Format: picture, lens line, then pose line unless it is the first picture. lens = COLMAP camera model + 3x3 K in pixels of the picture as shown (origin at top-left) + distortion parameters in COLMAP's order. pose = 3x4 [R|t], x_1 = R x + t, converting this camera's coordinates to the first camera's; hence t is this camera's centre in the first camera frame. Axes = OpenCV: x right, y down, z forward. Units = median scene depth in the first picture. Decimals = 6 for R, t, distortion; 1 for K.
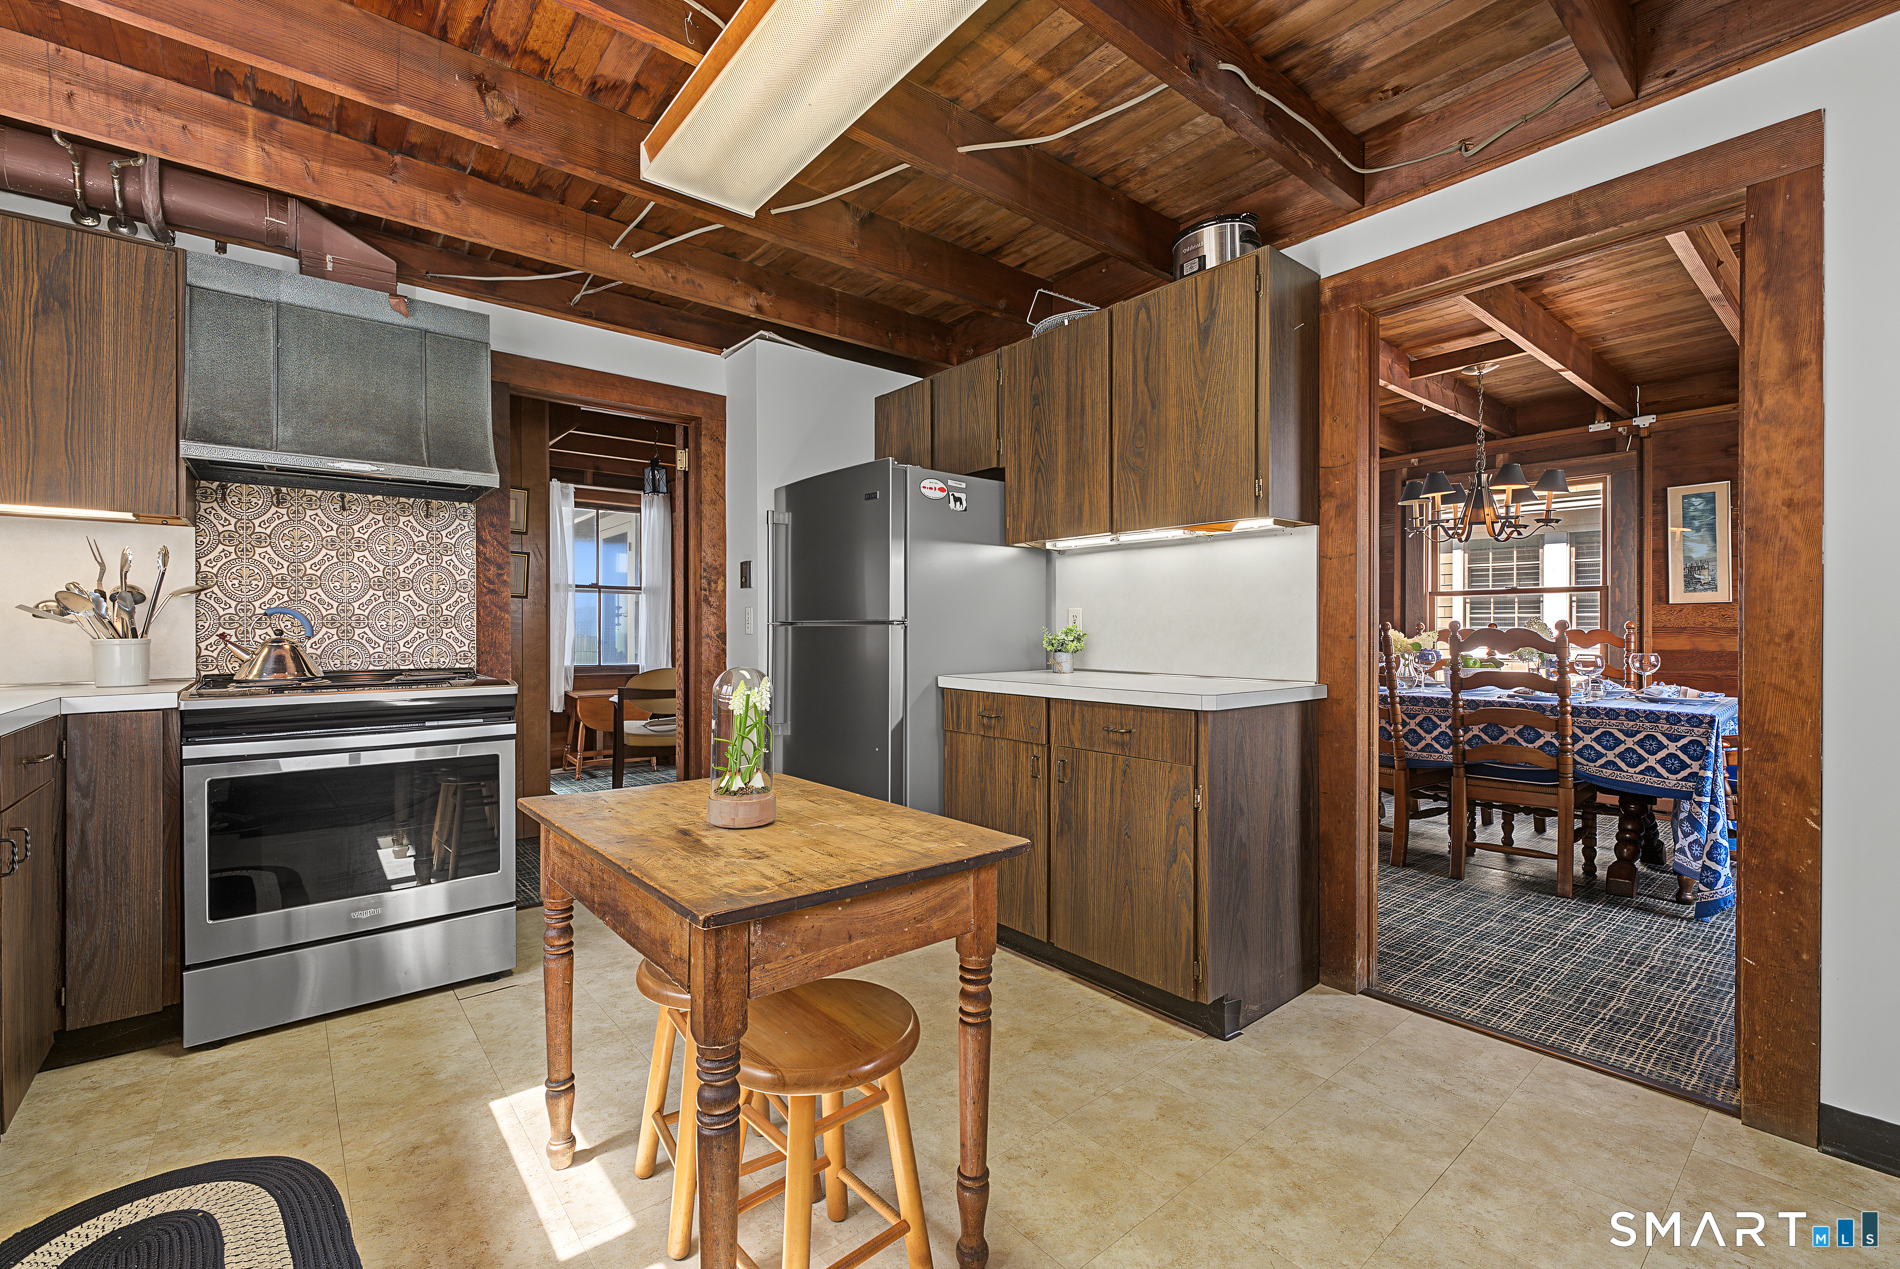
lens RADIAL K [[808.7, 0, 947.2], [0, 808.7, 632.4], [0, 0, 1]] dist [-0.003046, -0.000369]
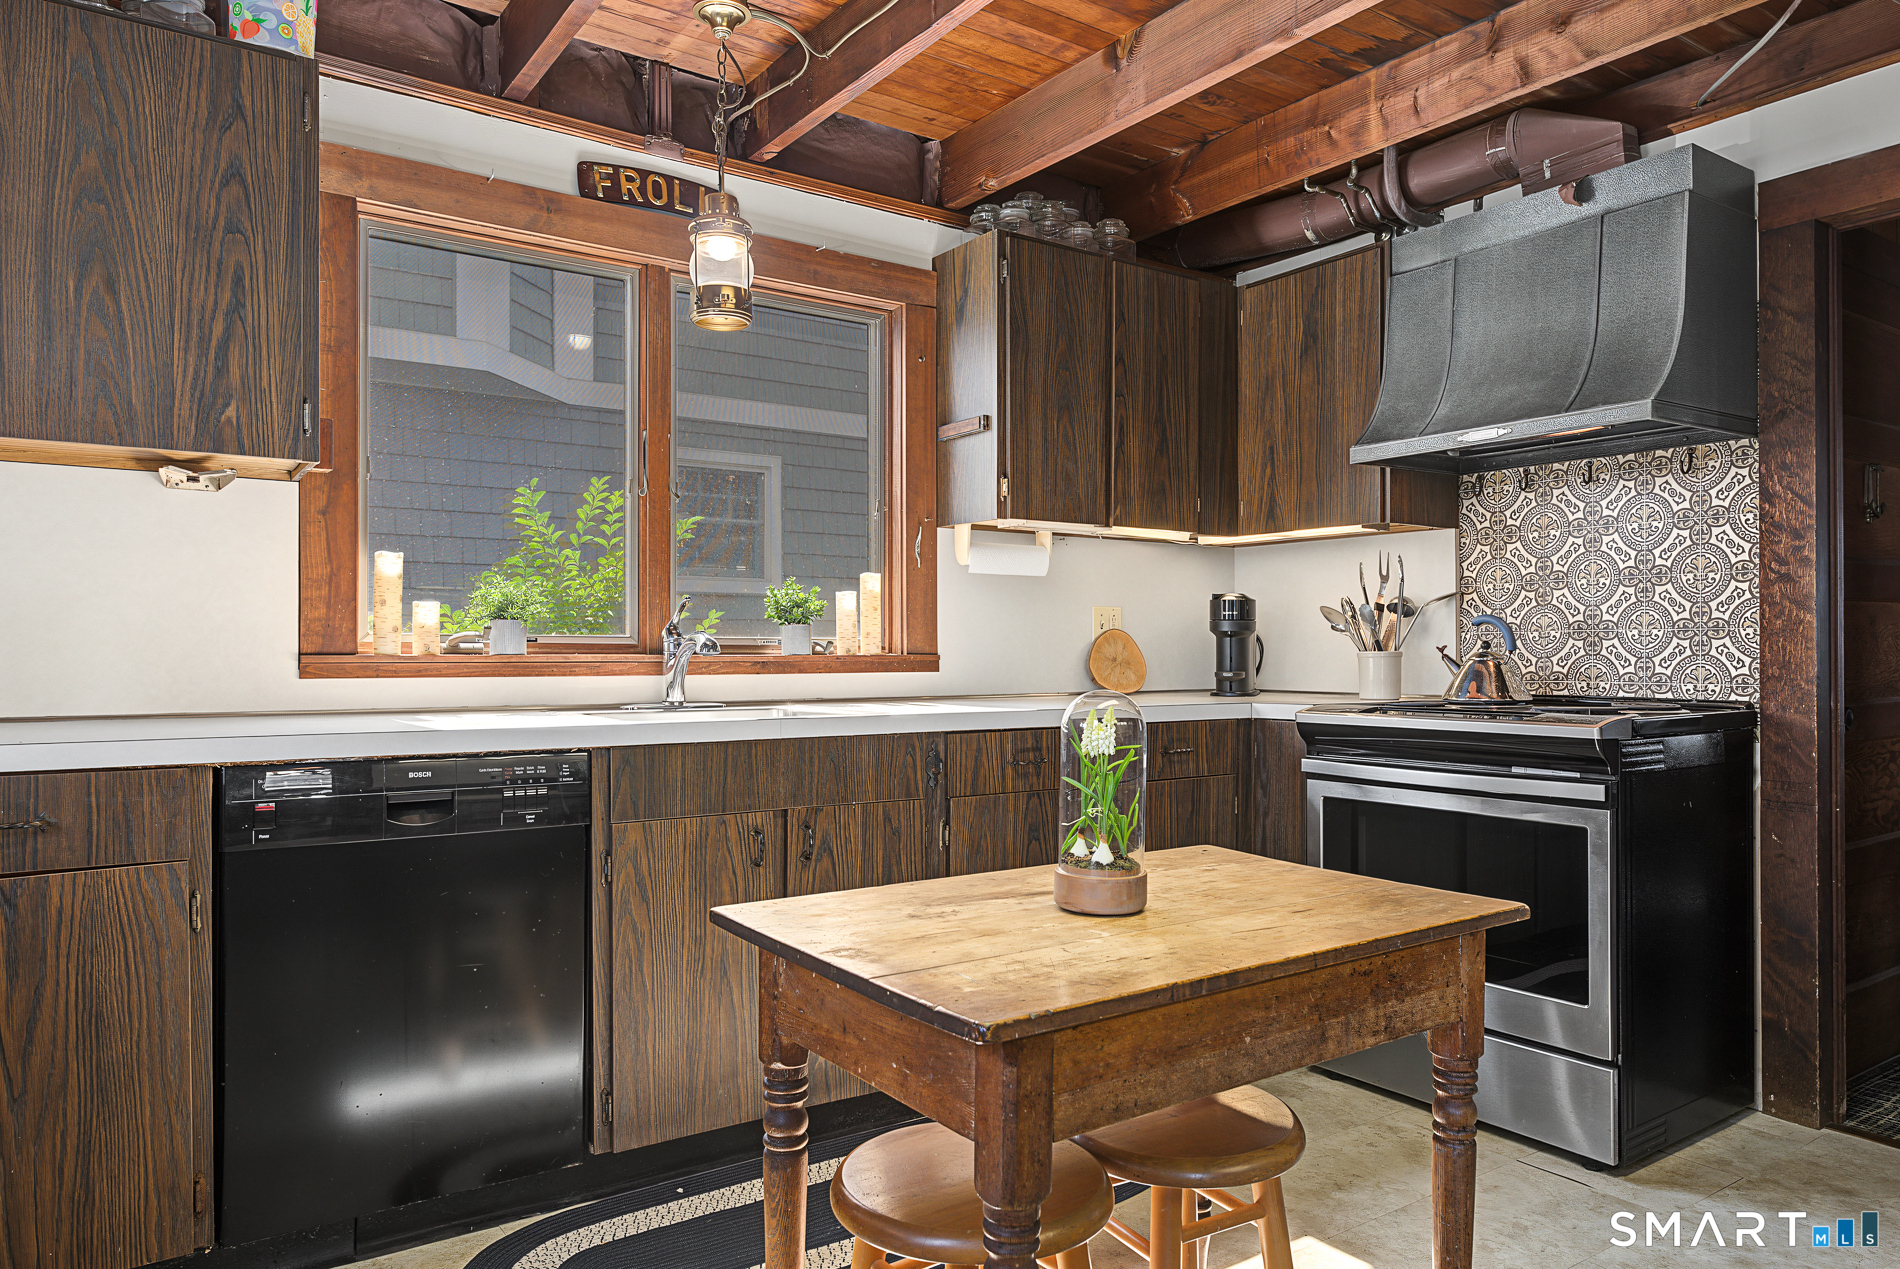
lens RADIAL K [[1239.4, 0, 948.8], [0, 1239.4, 641.7], [0, 0, 1]] dist [0.011692, 0.001242]
pose [[-0.085322, -0.002253, -0.996351, 0.490560], [-0.000853, 0.999997, -0.002188, -0.000172], [0.996353, 0.000663, -0.085324, 0.543303]]
